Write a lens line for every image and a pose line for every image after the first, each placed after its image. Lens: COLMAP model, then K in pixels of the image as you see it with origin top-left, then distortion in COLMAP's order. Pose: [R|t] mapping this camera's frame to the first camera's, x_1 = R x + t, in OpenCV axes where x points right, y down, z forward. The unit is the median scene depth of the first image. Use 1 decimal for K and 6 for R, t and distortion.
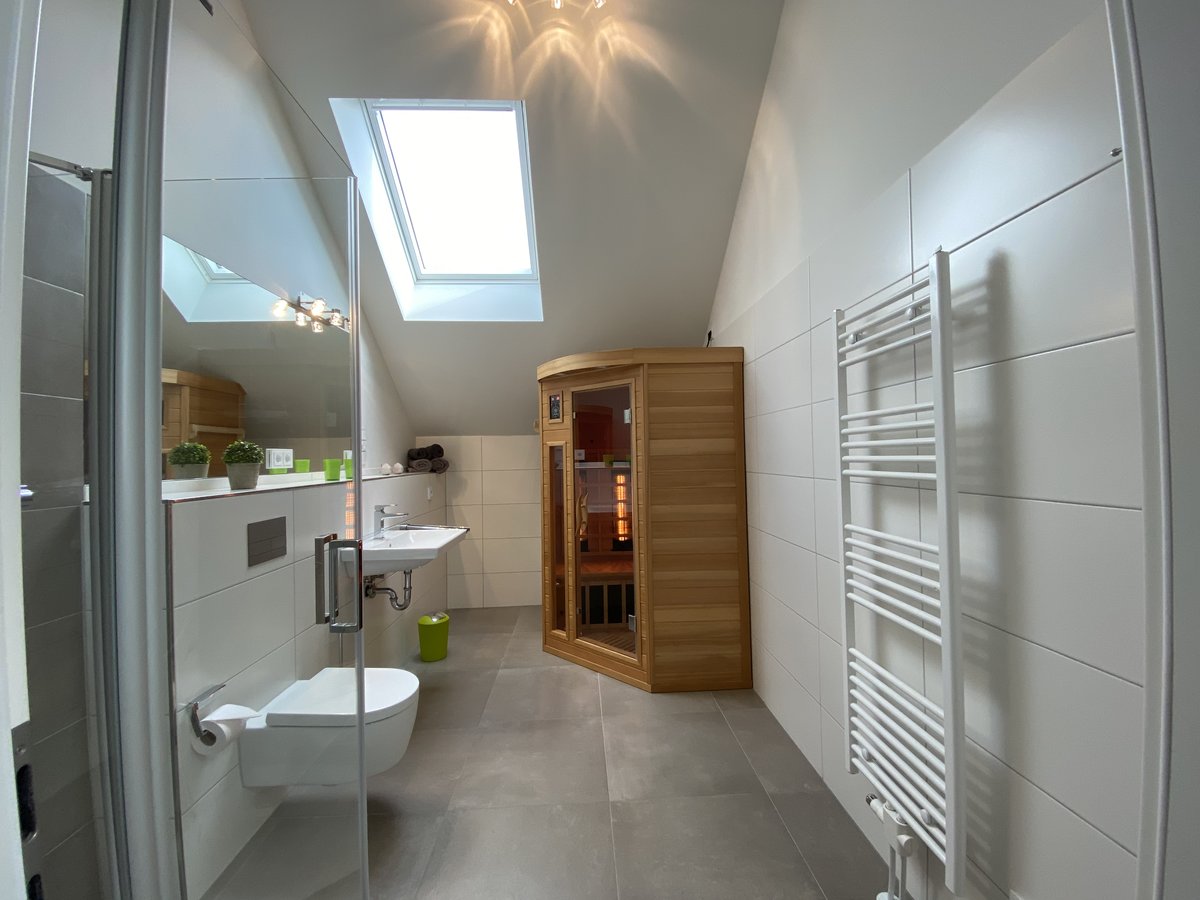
lens RADIAL K [[476.3, 0, 602.5], [0, 476.3, 447.0], [0, 0, 1]] dist [0.015228, -0.019493]
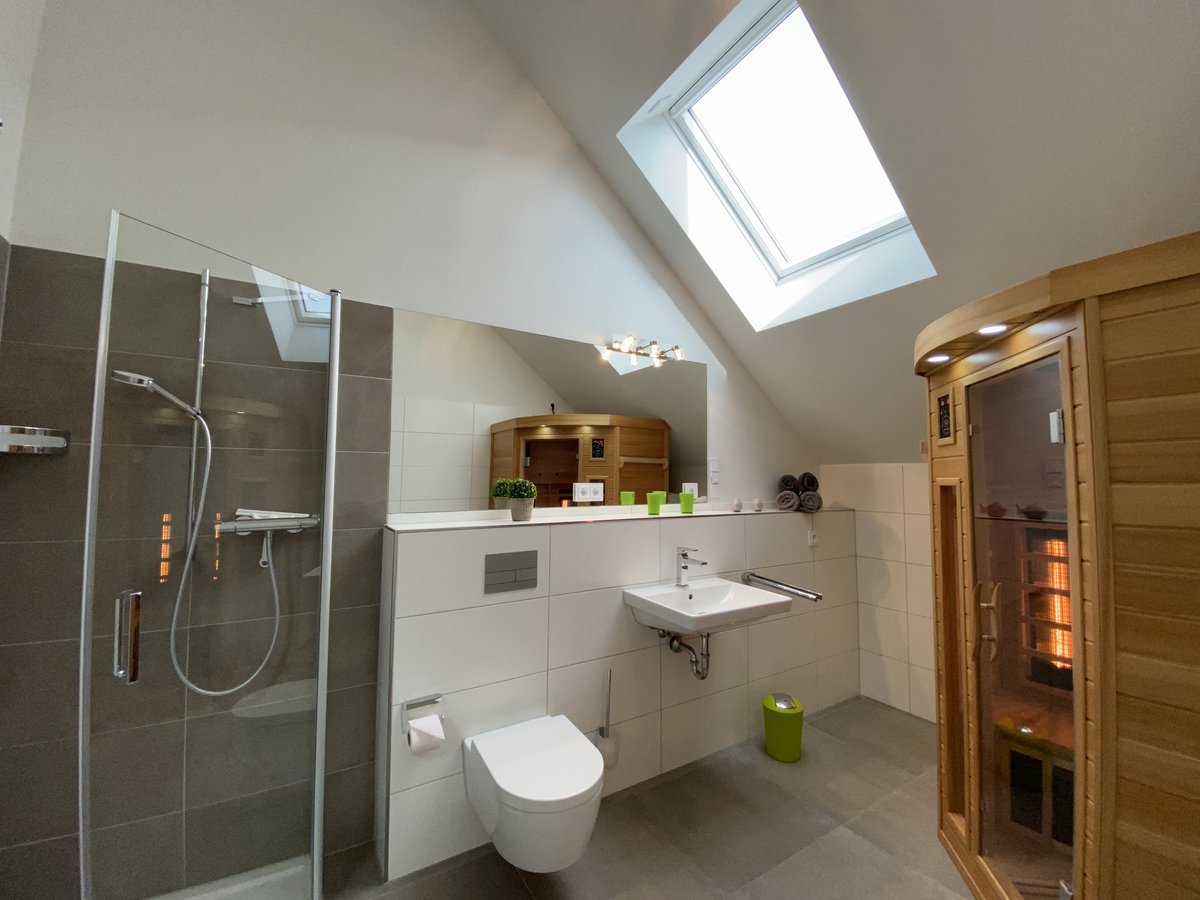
lens RADIAL K [[476.3, 0, 602.5], [0, 476.3, 447.0], [0, 0, 1]] dist [0.015228, -0.019493]
pose [[0.484637, -0.034714, -0.874026, 0.237014], [-0.001007, 0.999189, -0.040243, -0.028892], [0.874715, 0.020383, 0.484209, 0.433622]]
